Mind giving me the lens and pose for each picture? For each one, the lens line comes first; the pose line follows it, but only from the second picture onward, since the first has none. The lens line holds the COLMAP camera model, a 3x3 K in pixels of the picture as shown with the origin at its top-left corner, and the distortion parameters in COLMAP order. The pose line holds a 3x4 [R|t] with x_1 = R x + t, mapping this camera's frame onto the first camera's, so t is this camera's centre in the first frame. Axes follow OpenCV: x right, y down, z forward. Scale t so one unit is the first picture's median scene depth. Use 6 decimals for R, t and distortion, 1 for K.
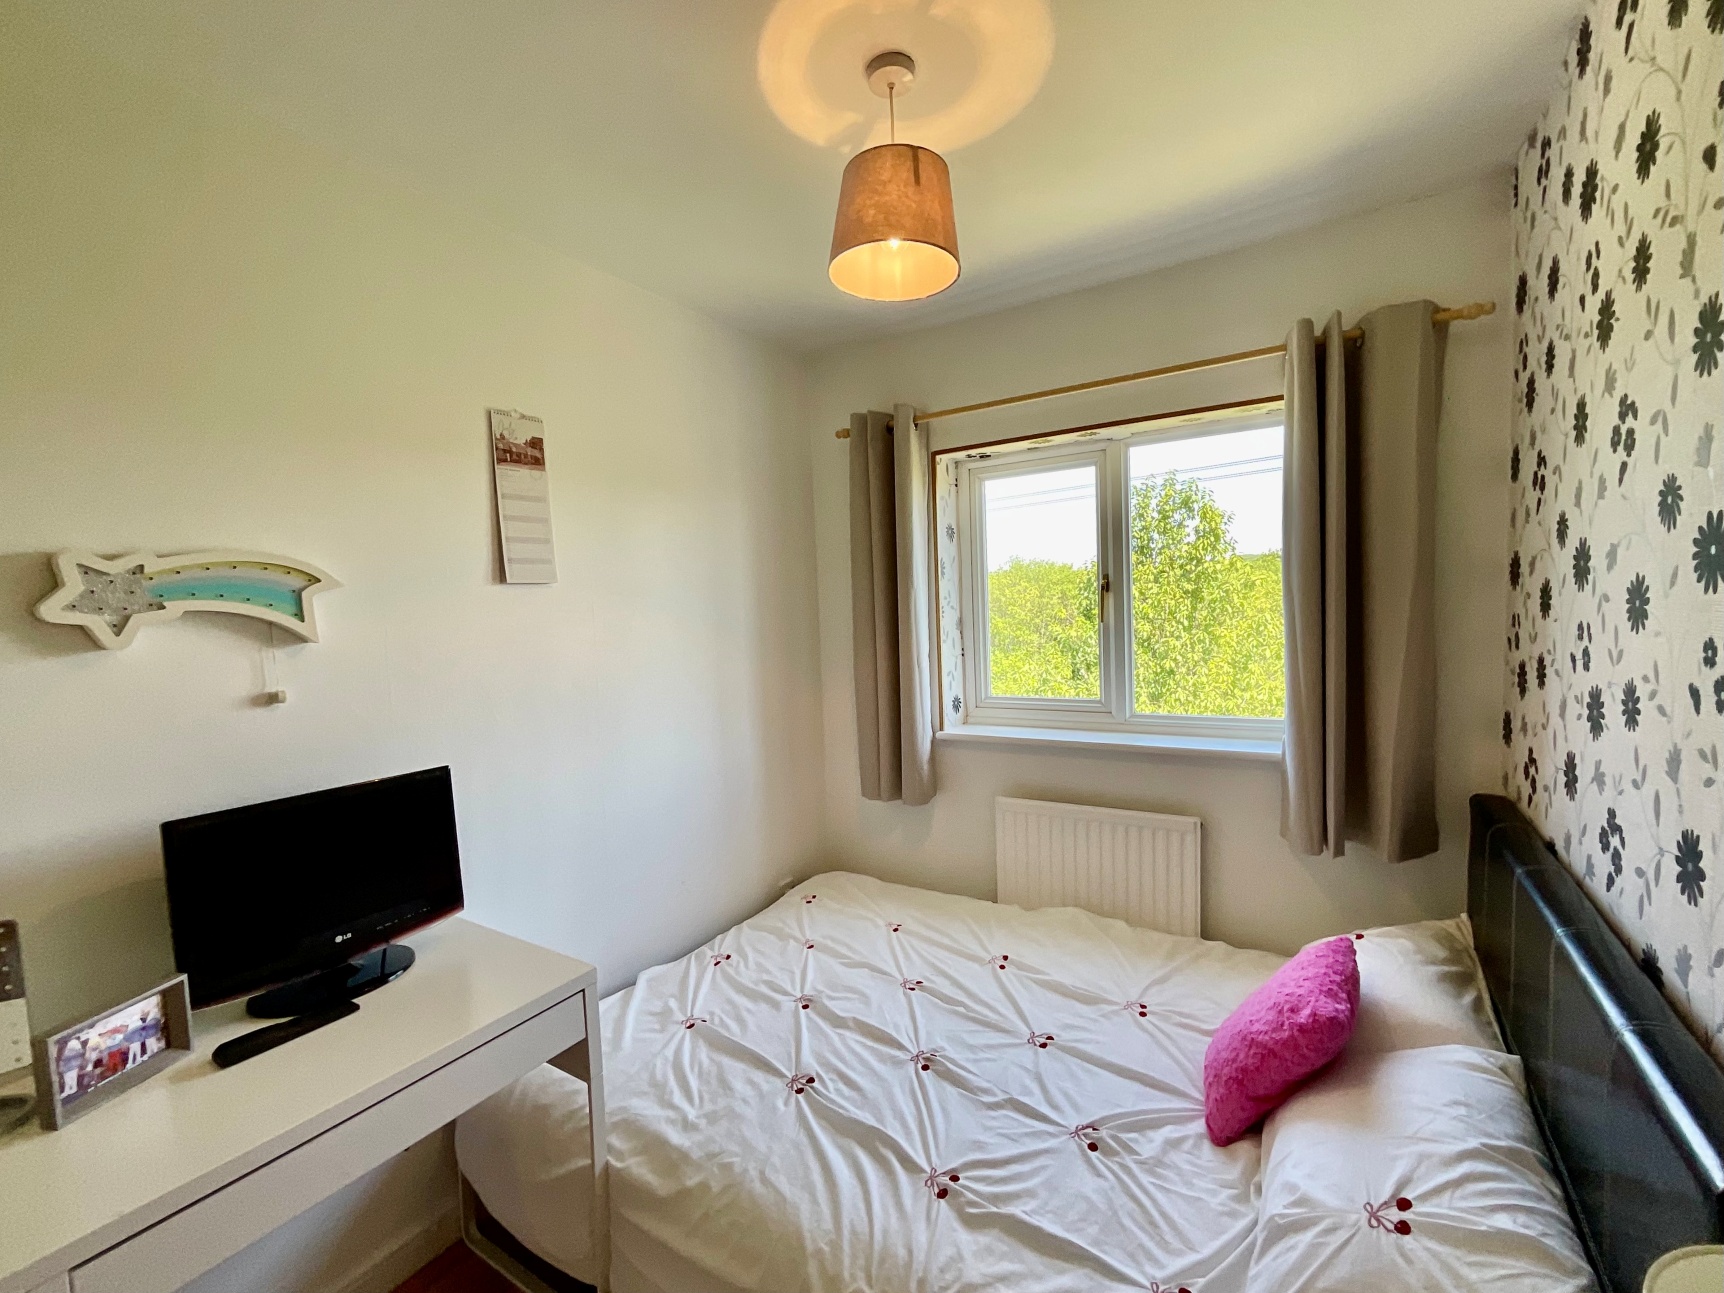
lens RADIAL K [[737.5, 0, 856.1], [0, 737.5, 649.2], [0, 0, 1]] dist [0.001166, 0.000357]
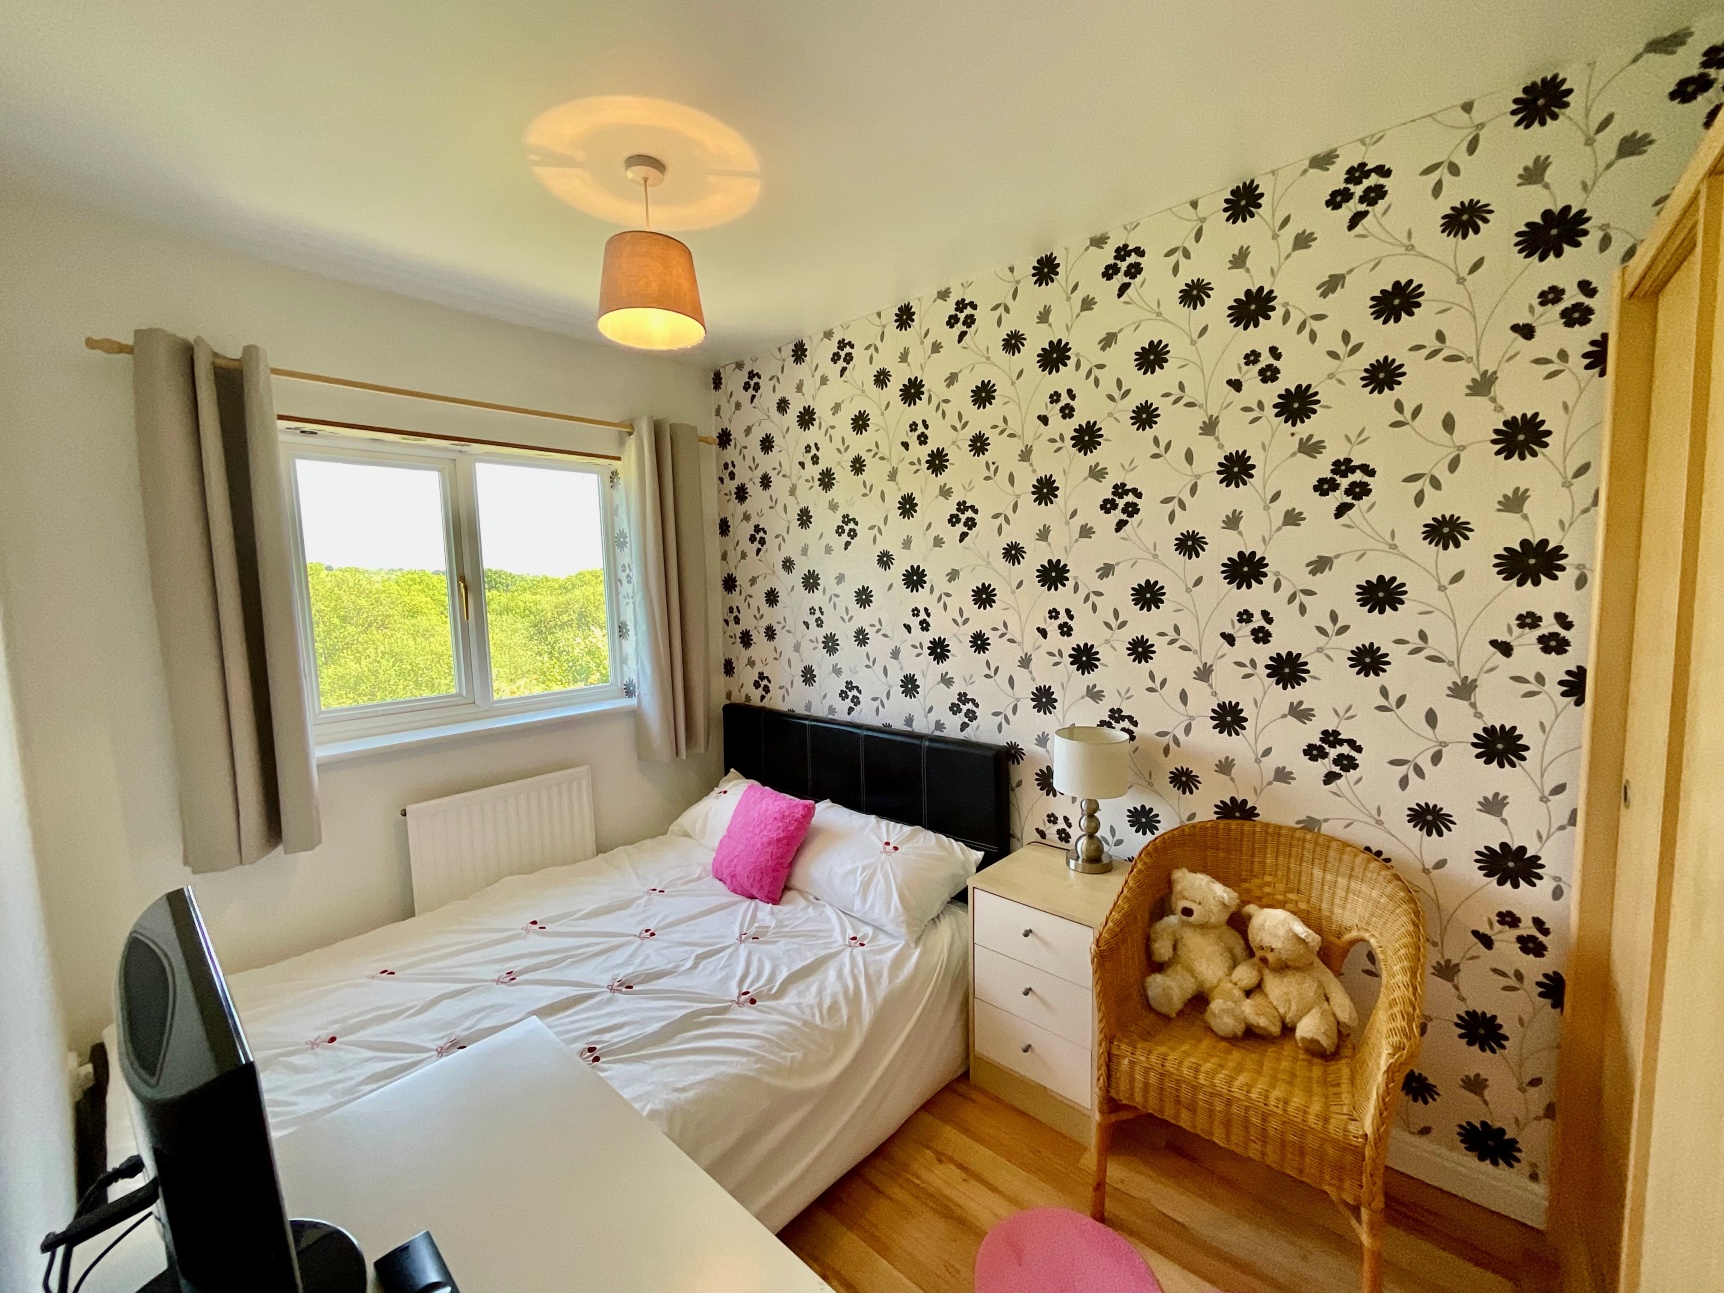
lens RADIAL K [[705.1, 0, 862.0], [0, 705.1, 646.5], [0, 0, 1]] dist [0.000033, 0.000036]
pose [[0.156508, -0.054493, 0.986172, -0.742096], [0.075831, 0.996193, 0.043012, 0.002357], [-0.984761, 0.068051, 0.160045, 0.330529]]
